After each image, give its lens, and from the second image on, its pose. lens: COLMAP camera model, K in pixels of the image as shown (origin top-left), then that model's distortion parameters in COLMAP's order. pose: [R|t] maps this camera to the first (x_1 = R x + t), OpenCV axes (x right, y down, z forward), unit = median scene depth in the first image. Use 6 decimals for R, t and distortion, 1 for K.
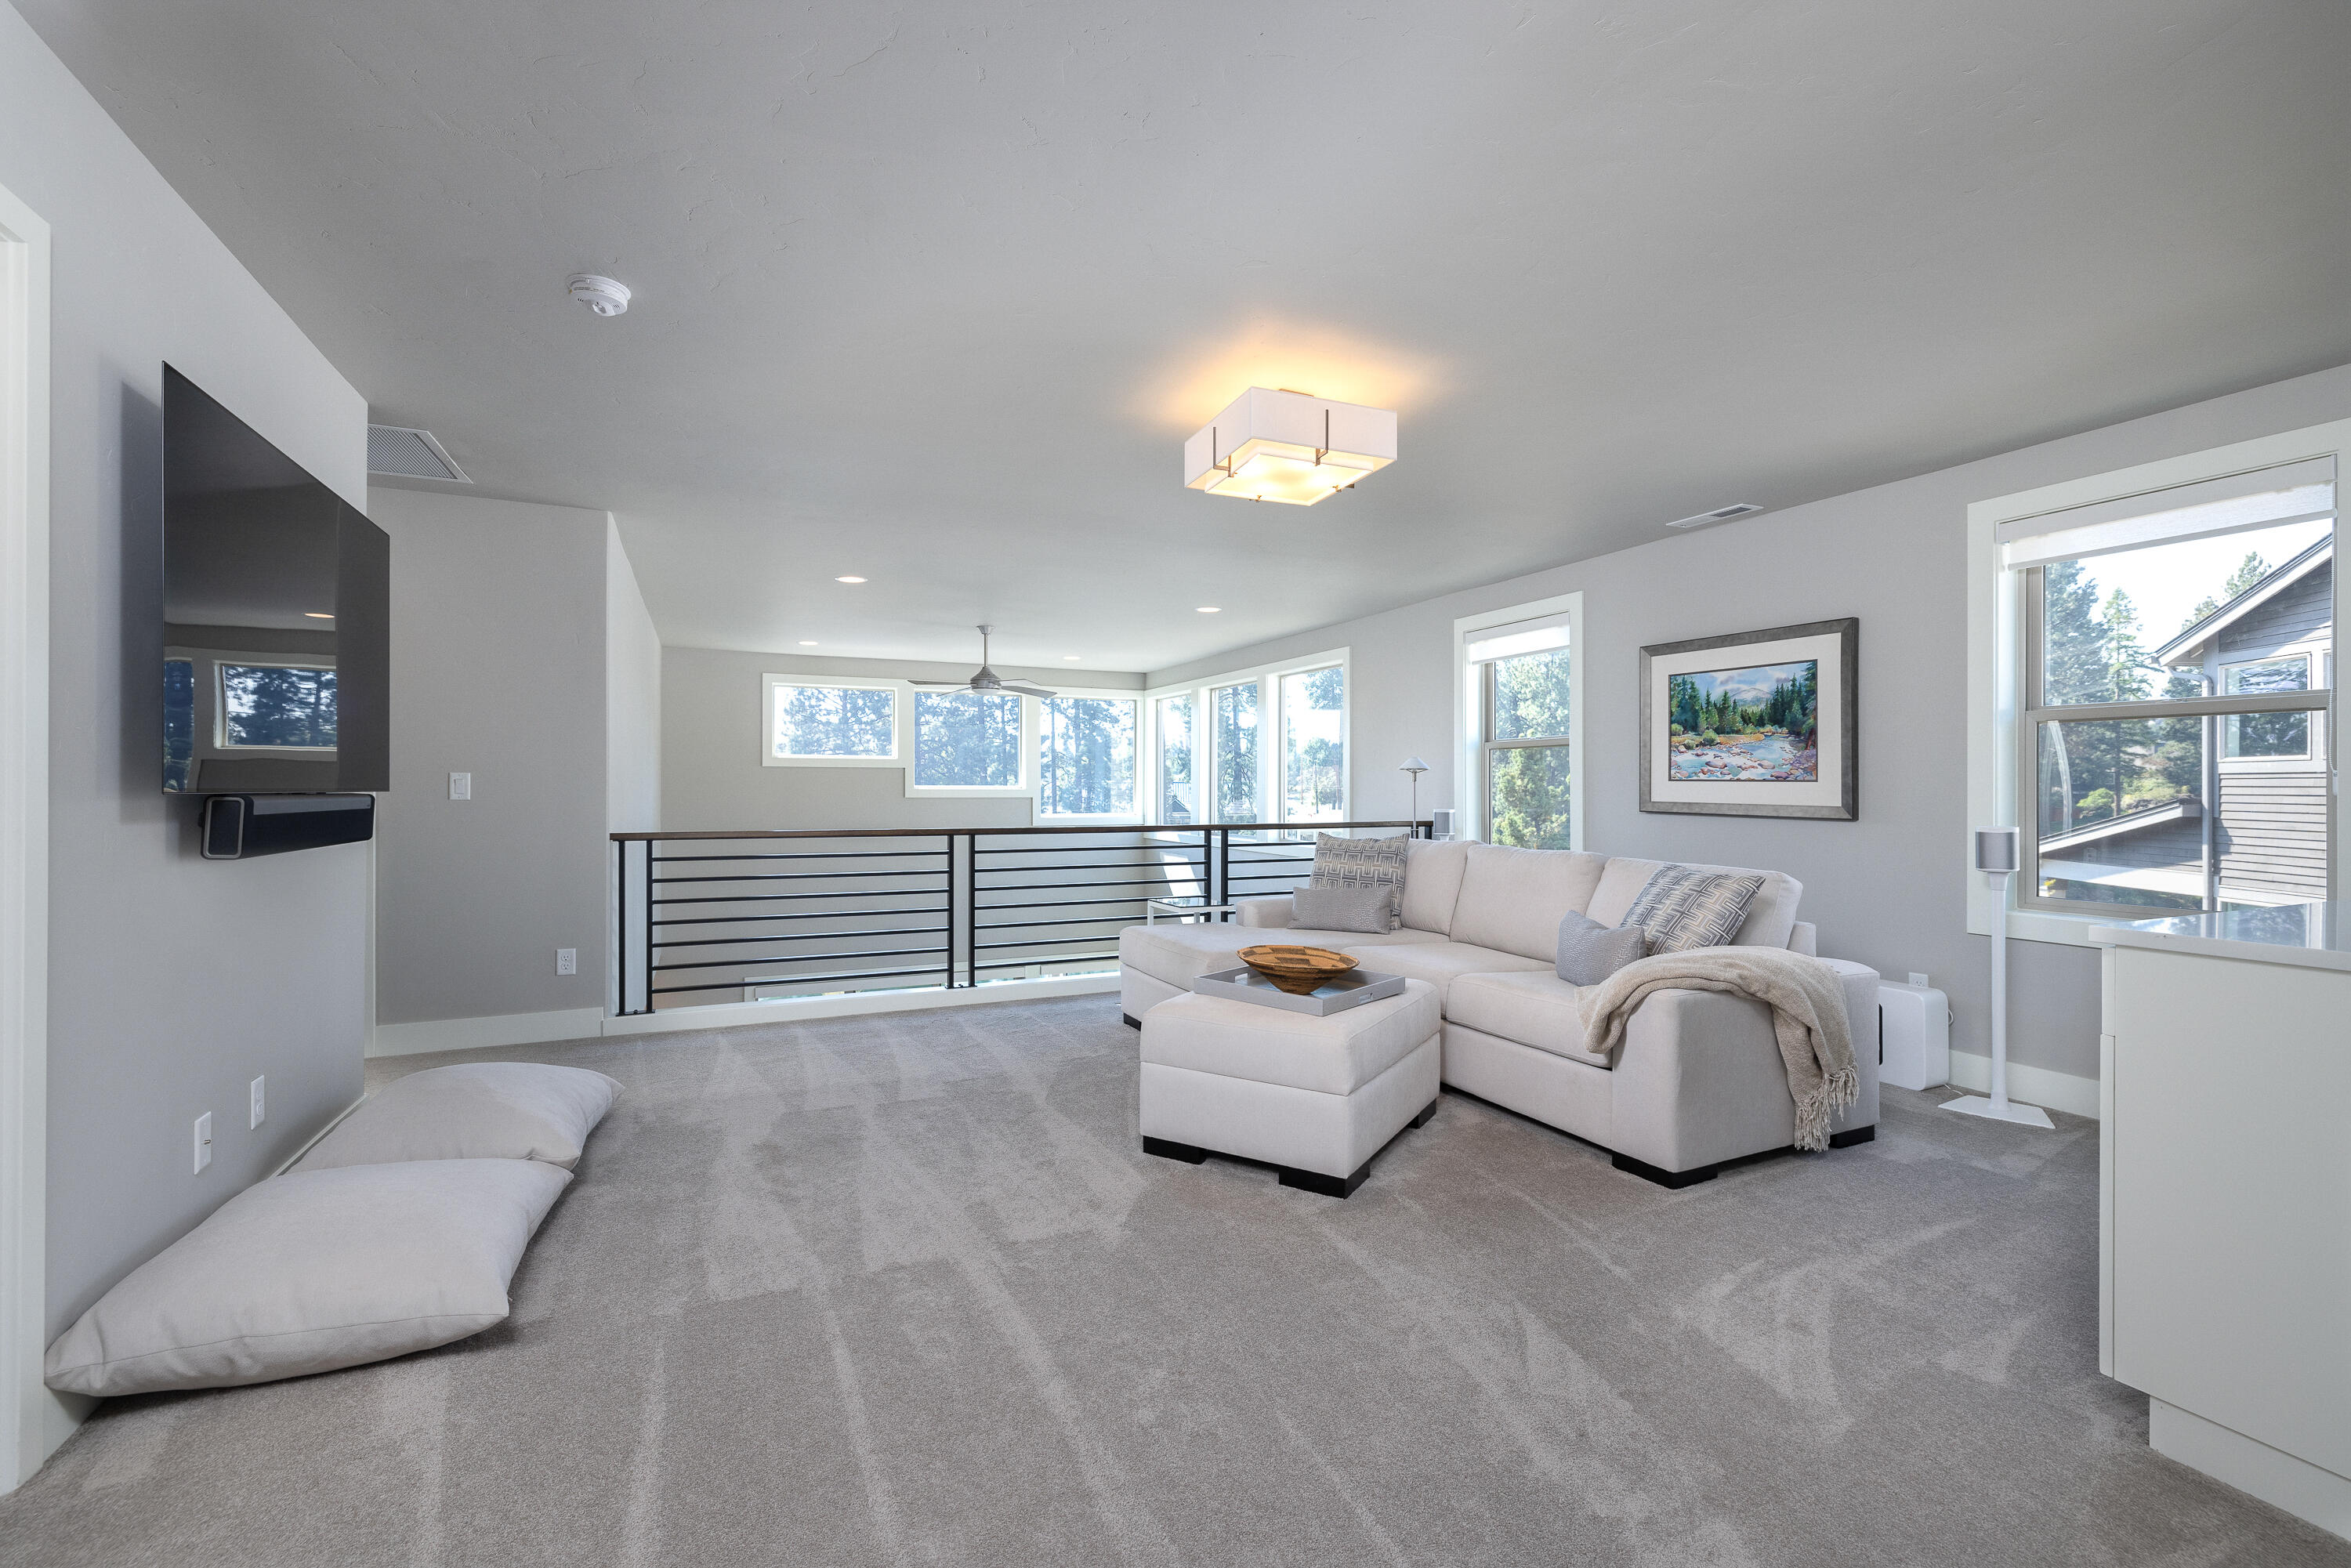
lens RADIAL K [[985.5, 0, 1172.3], [0, 985.5, 798.8], [0, 0, 1]] dist [-0.002722, -0.000072]
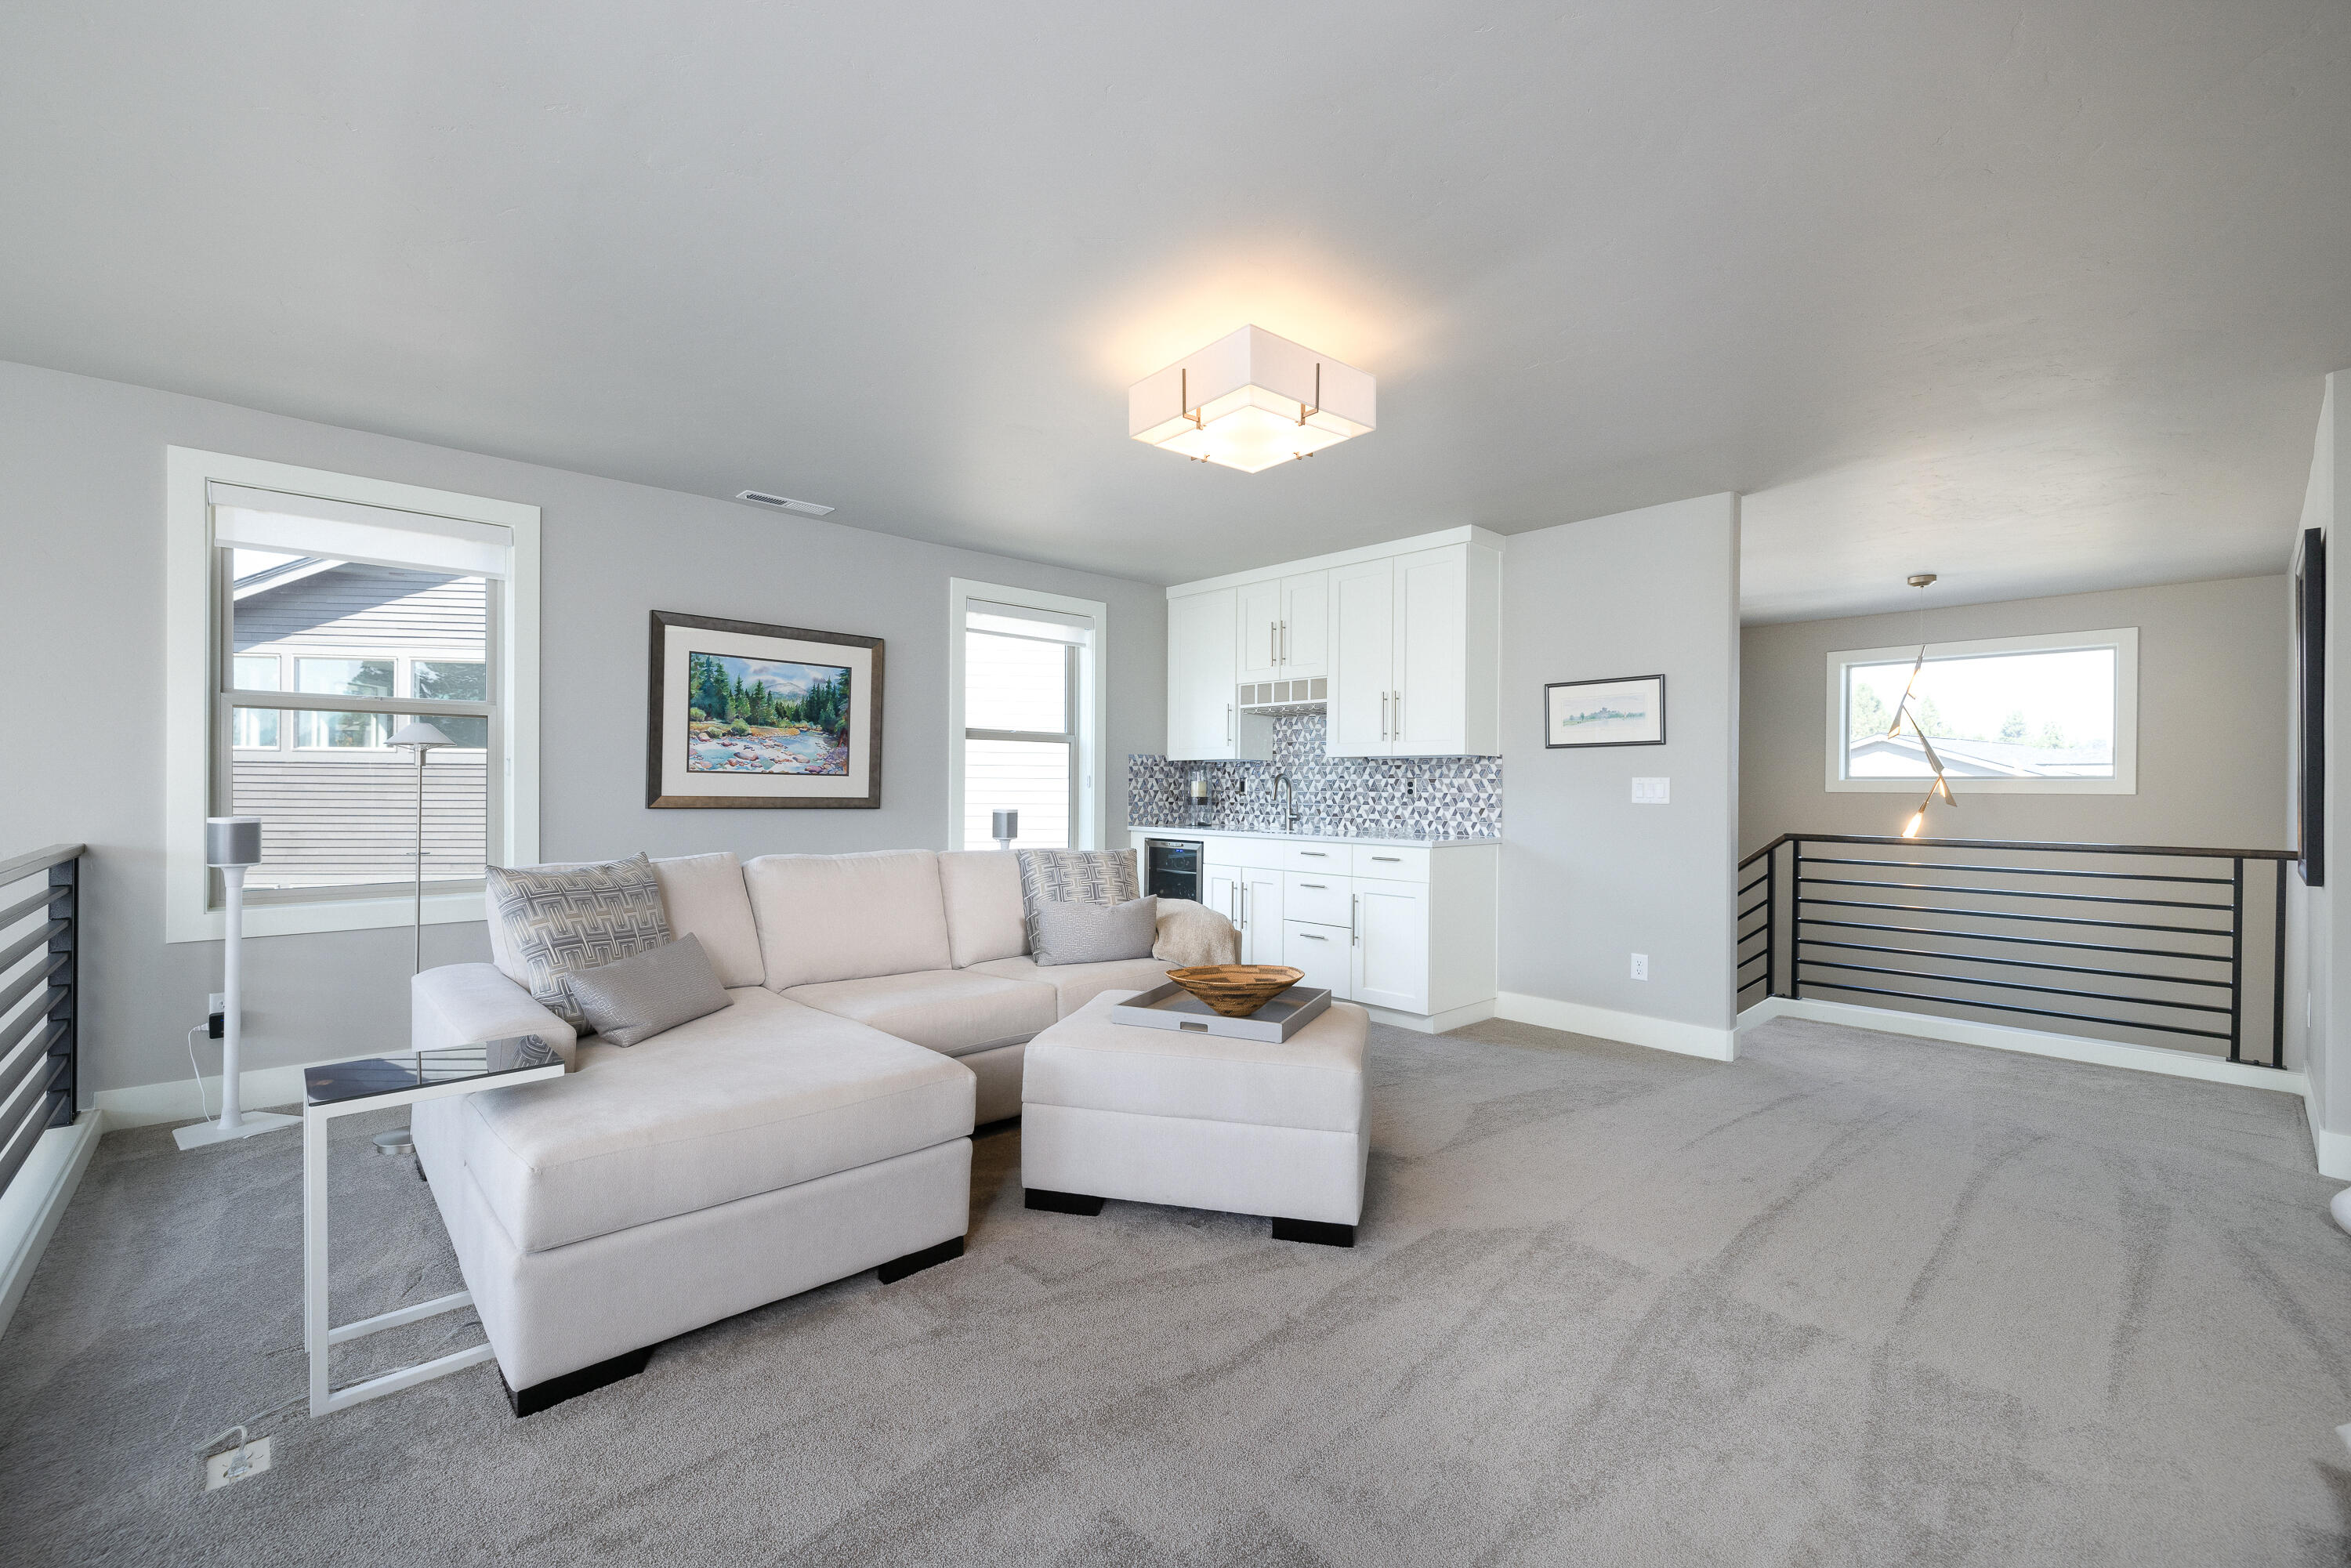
lens RADIAL K [[985.5, 0, 1187.1], [0, 985.5, 779.6], [0, 0, 1]] dist [-0.002722, -0.000072]
pose [[-0.312062, 0.001386, 0.950061, -0.502006], [0.002330, 0.999997, -0.000693, -0.010850], [-0.950059, 0.001997, -0.312064, 0.919196]]
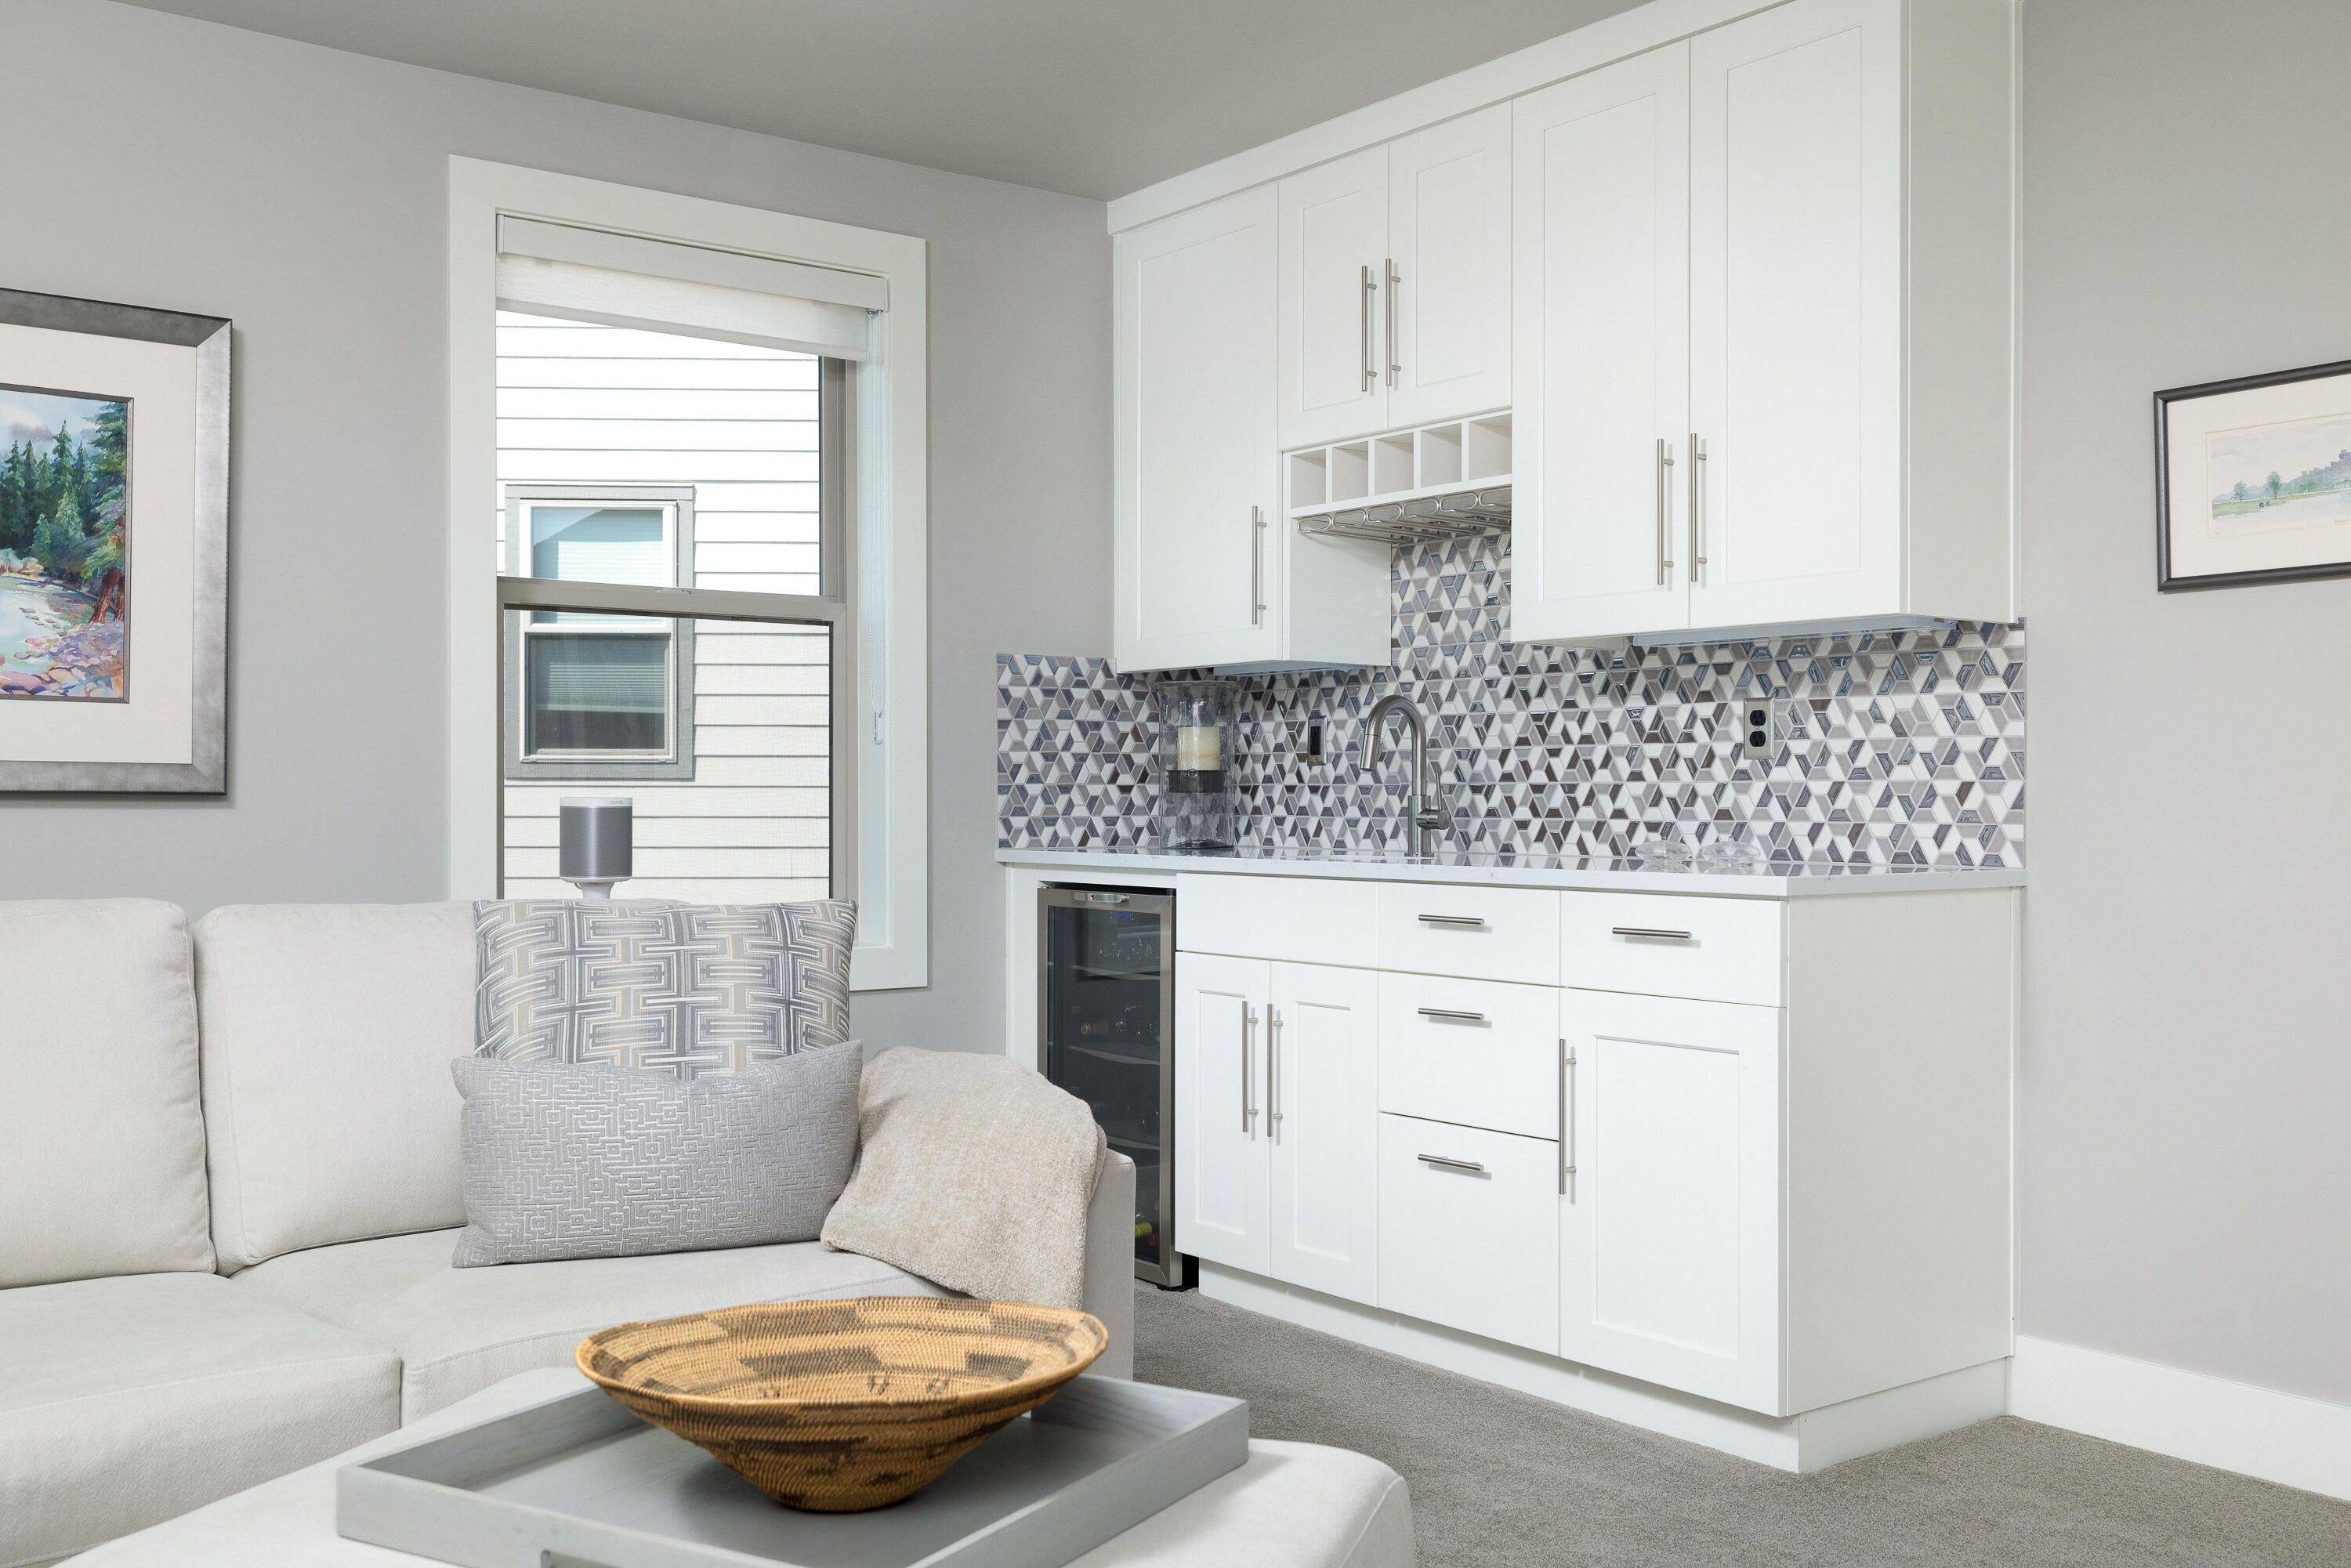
lens RADIAL K [[2210.7, 0, 1168.8], [0, 2210.7, 772.9], [0, 0, 1]] dist [0.009384, 0.000000]
pose [[-0.211114, 0.004458, 0.977451, -0.298526], [0.010383, 0.999943, -0.002318, 0.016689], [-0.977406, 0.009659, -0.211148, 0.724474]]
